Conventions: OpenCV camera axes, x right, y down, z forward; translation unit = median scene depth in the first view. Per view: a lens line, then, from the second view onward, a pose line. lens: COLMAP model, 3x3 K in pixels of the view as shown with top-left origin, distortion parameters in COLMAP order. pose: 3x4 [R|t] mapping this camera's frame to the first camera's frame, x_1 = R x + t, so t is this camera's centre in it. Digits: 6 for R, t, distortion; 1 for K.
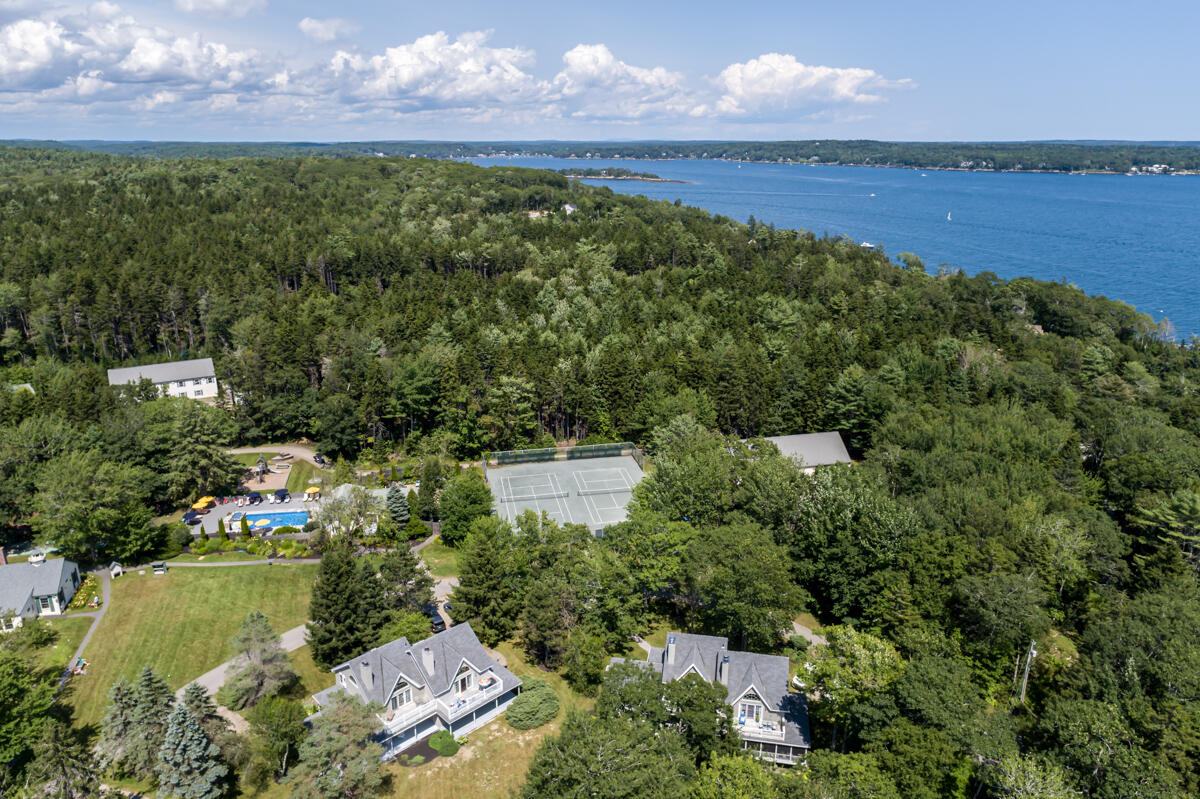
lens RADIAL K [[813.3, 0, 599.1], [0, 813.3, 398.6], [0, 0, 1]] dist [-0.002748, 0.001455]
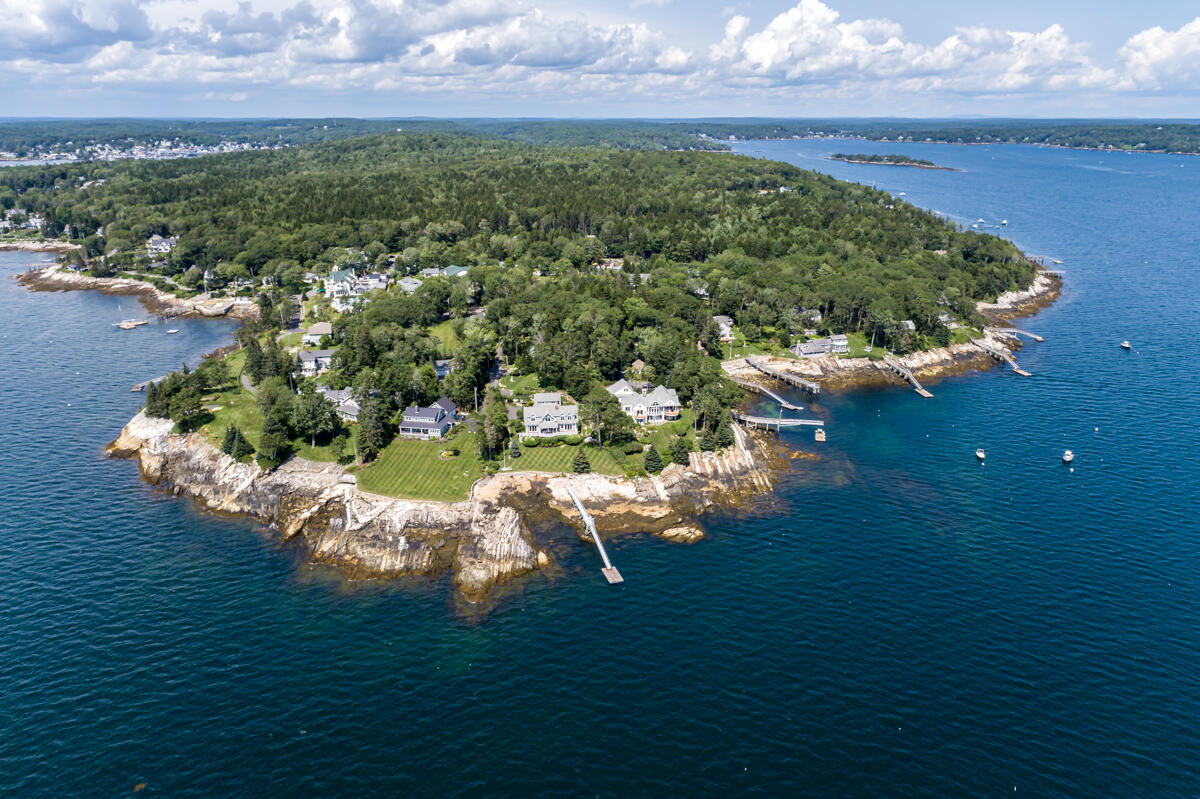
lens RADIAL K [[813.3, 0, 600.8], [0, 813.3, 399.4], [0, 0, 1]] dist [-0.002748, 0.001455]
pose [[0.928341, 0.122737, -0.350884, 0.277340], [-0.113033, 0.992427, 0.048089, 0.168257], [0.354129, -0.004982, 0.935183, -0.745756]]
